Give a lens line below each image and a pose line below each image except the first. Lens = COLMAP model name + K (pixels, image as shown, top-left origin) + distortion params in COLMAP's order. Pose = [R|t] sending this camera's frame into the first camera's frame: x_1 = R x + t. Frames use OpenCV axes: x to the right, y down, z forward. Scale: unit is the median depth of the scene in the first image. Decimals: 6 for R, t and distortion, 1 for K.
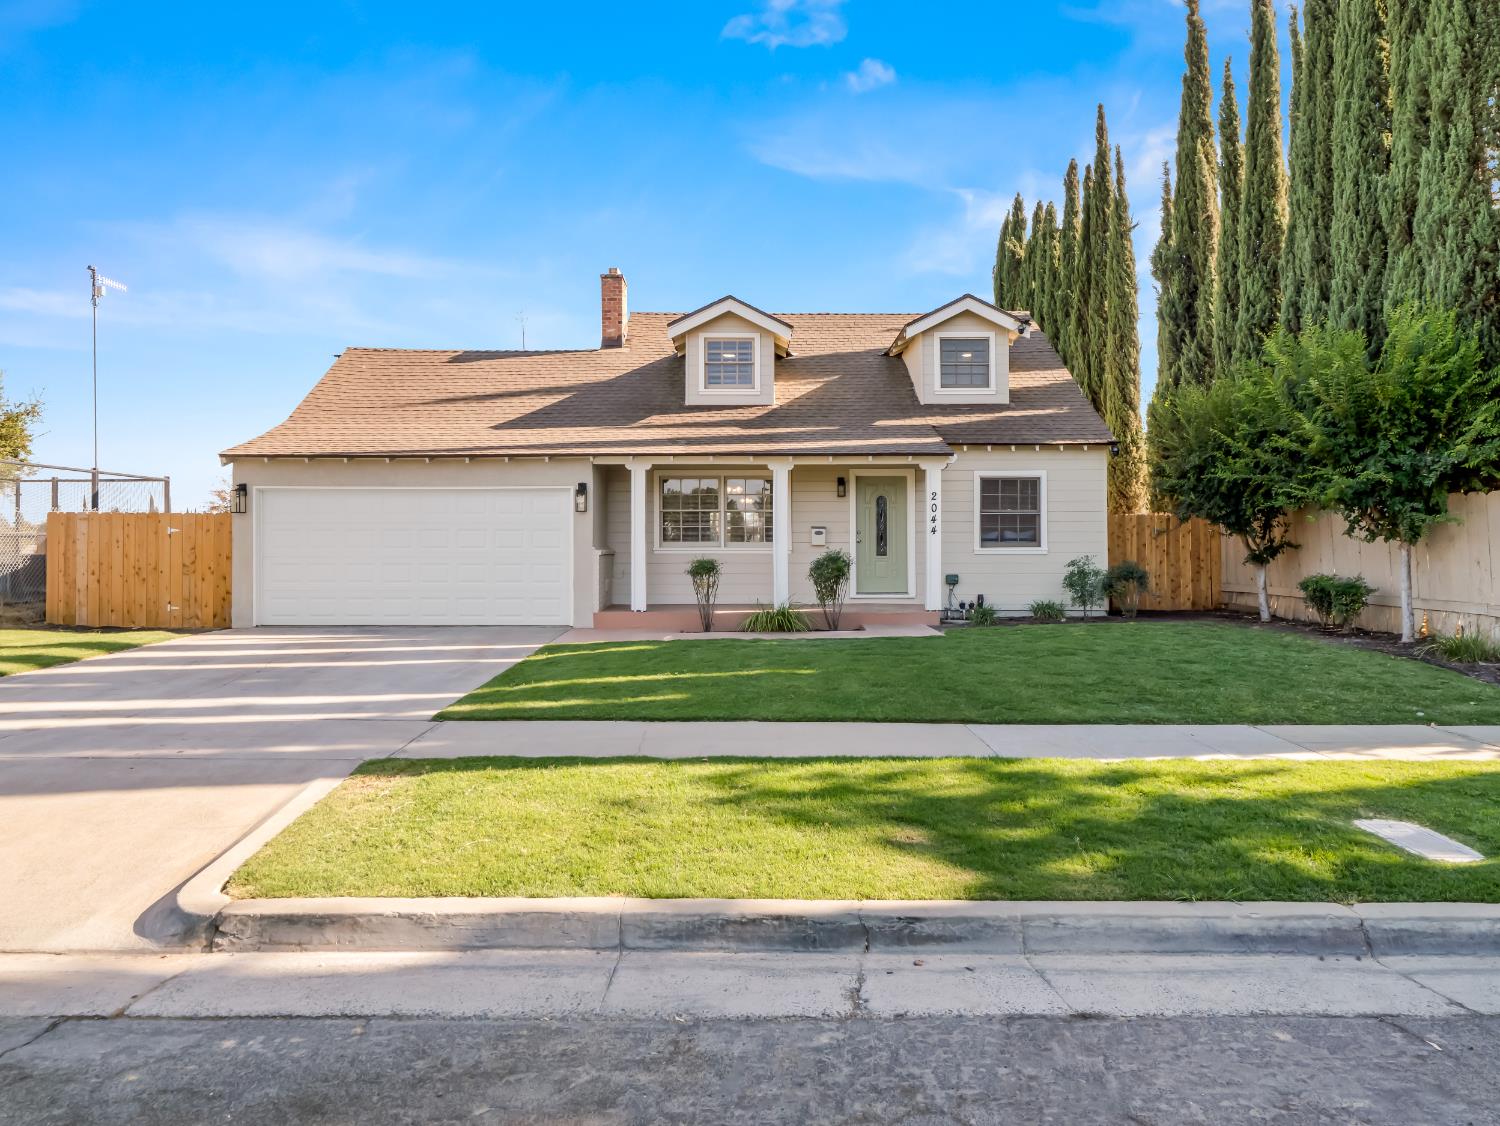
lens RADIAL K [[764.3, 0, 749.7], [0, 764.3, 545.3], [0, 0, 1]] dist [-0.000297, -0.001111]
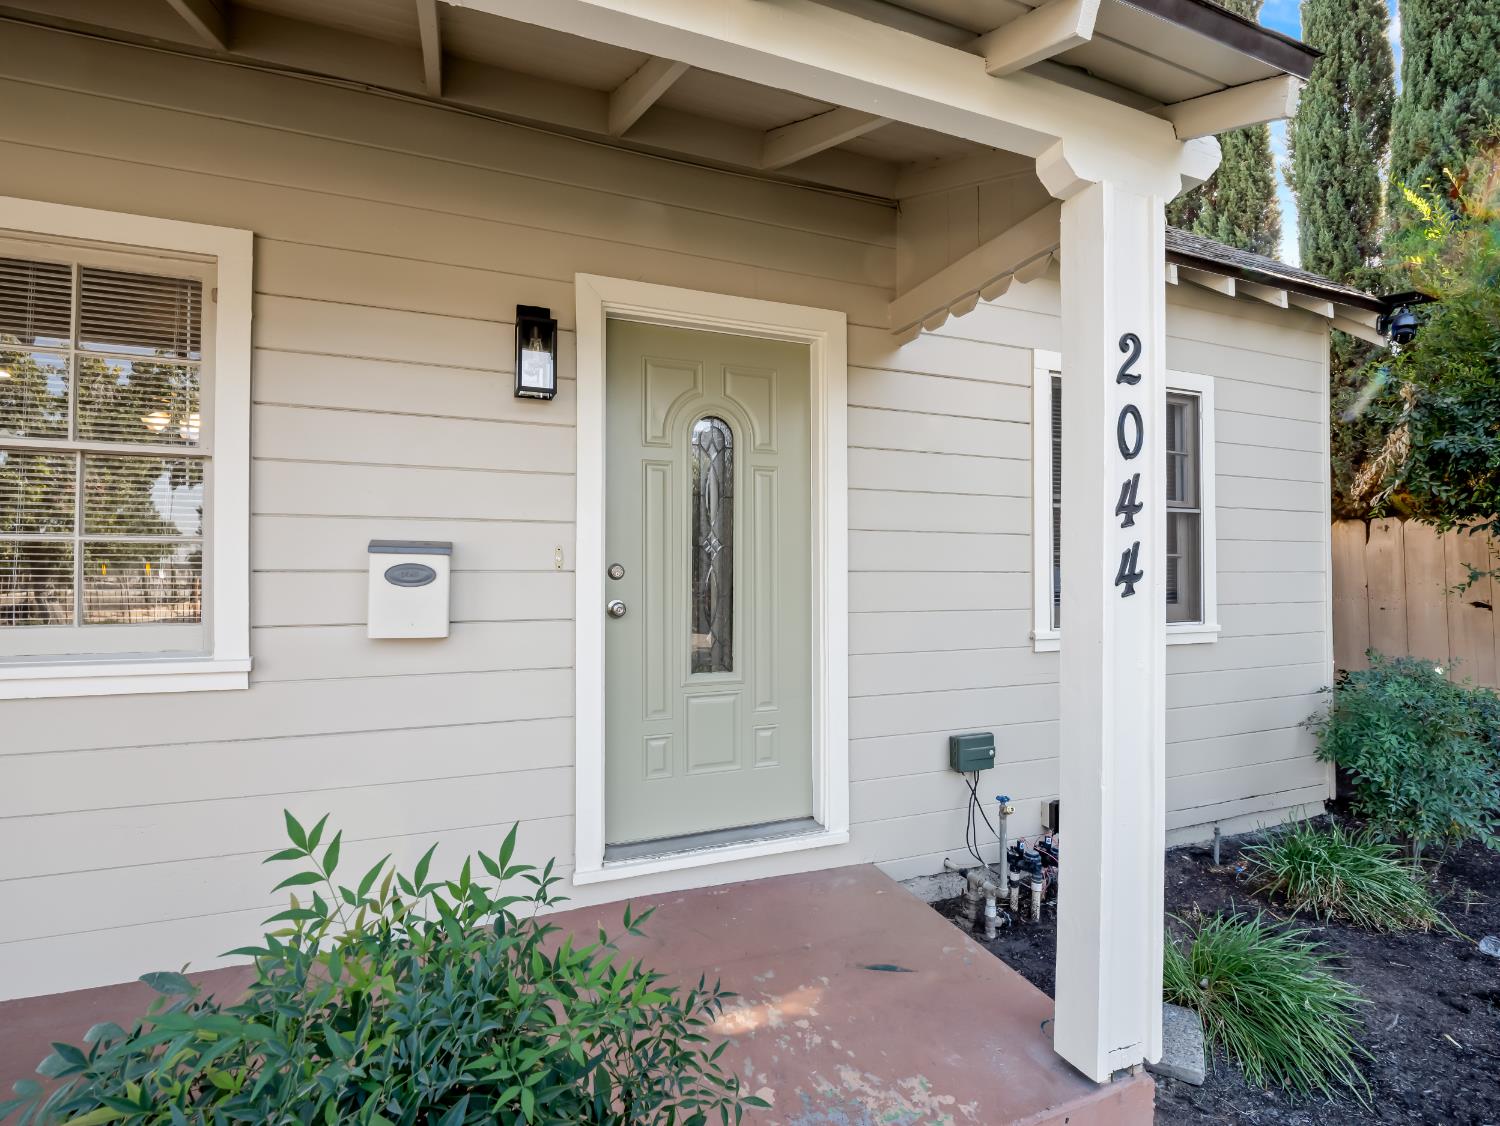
lens RADIAL K [[736.3, 0, 750.0], [0, 736.3, 563.0], [0, 0, 1]] dist [-0.001695, -0.005798]
pose [[0.924437, 0.006731, 0.381275, 0.097584], [-0.003276, 0.999947, -0.009709, -0.017501], [-0.381321, 0.007727, 0.924411, 0.793859]]
